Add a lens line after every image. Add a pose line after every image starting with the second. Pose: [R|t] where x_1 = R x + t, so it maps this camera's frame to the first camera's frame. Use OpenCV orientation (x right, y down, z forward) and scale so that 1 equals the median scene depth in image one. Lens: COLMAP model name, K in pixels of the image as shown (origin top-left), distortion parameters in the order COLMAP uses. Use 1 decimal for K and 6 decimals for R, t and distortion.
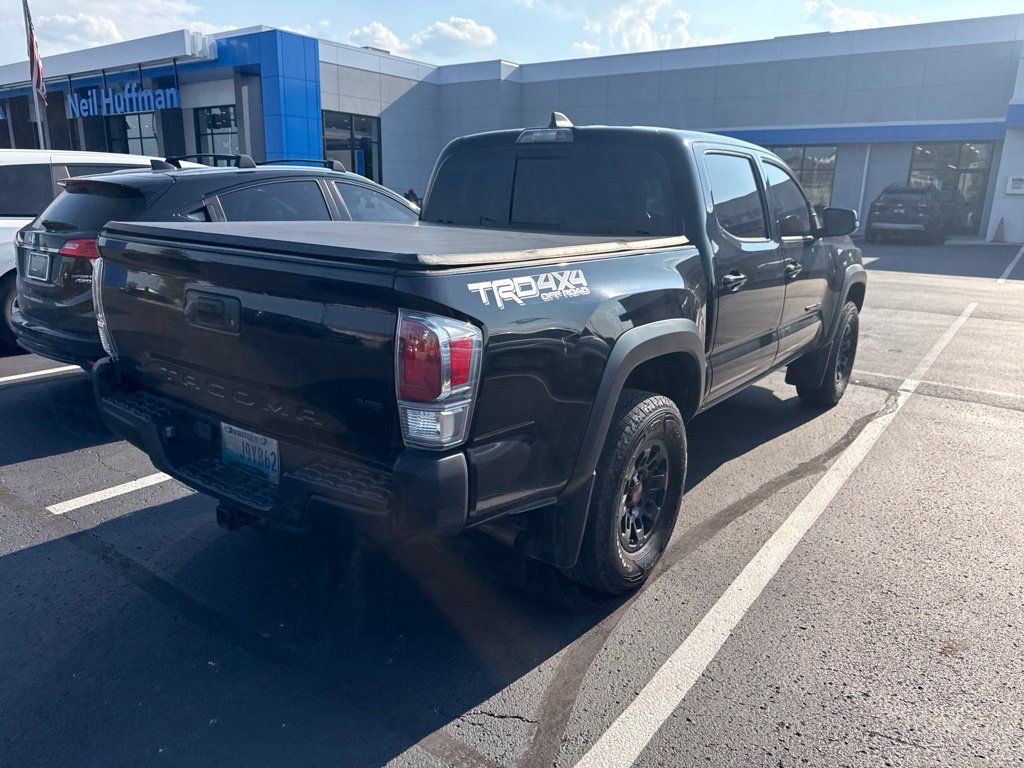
lens RADIAL K [[722.6, 0, 495.8], [0, 722.6, 372.8], [0, 0, 1]] dist [0.031950, -0.034474]
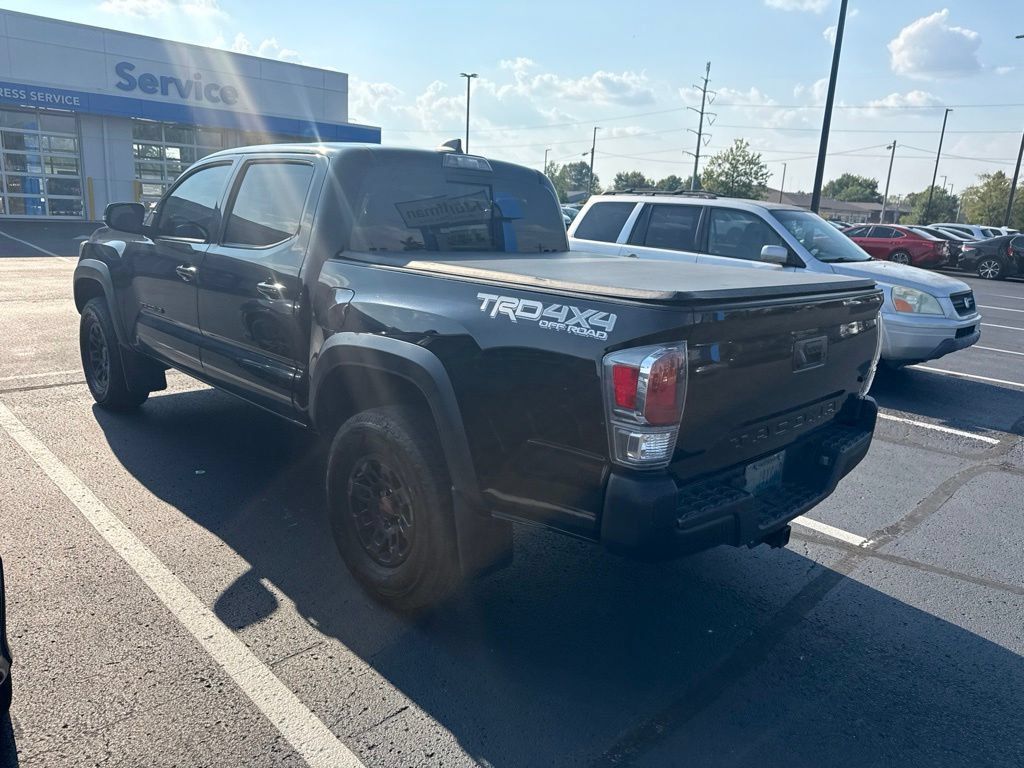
lens RADIAL K [[722.6, 0, 517.8], [0, 722.6, 367.1], [0, 0, 1]] dist [0.031950, -0.034474]
pose [[-0.096461, 0.168355, -0.980995, 0.724130], [-0.292476, 0.937286, 0.189613, -0.154163], [0.951395, 0.305208, -0.041172, 0.683920]]
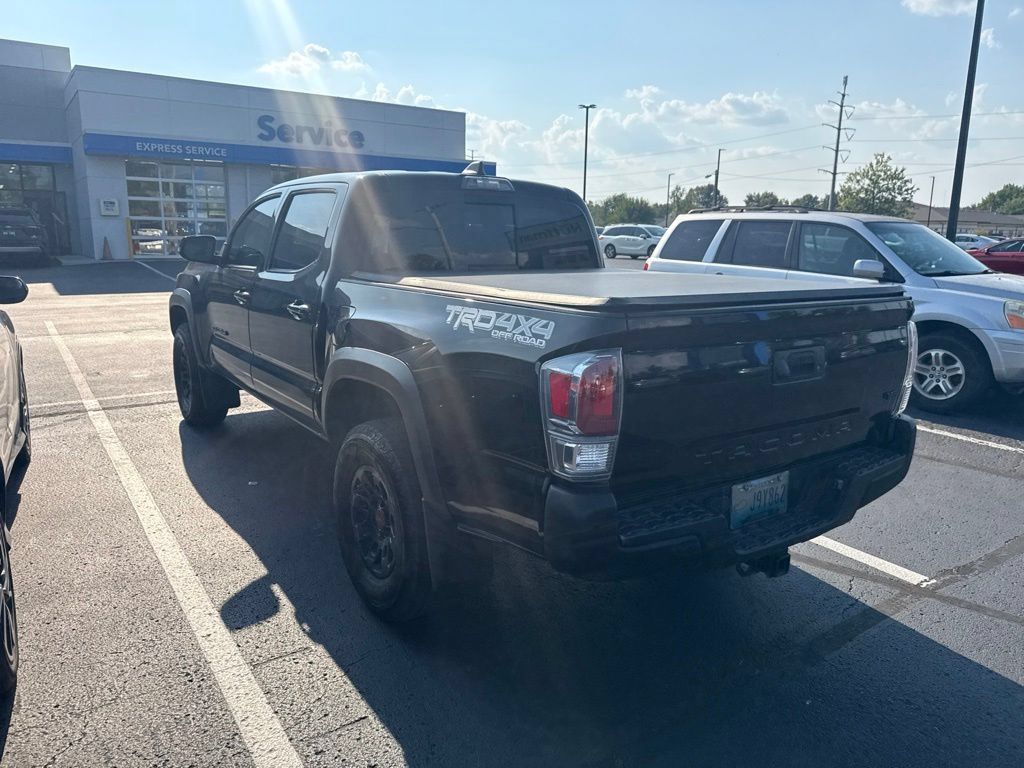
lens RADIAL K [[722.6, 0, 510.8], [0, 722.6, 359.9], [0, 0, 1]] dist [0.031950, -0.034474]
pose [[-0.273770, 0.121797, -0.954052, 0.692495], [-0.257539, 0.946443, 0.194727, -0.182796], [0.926673, 0.299016, -0.227741, 0.842456]]
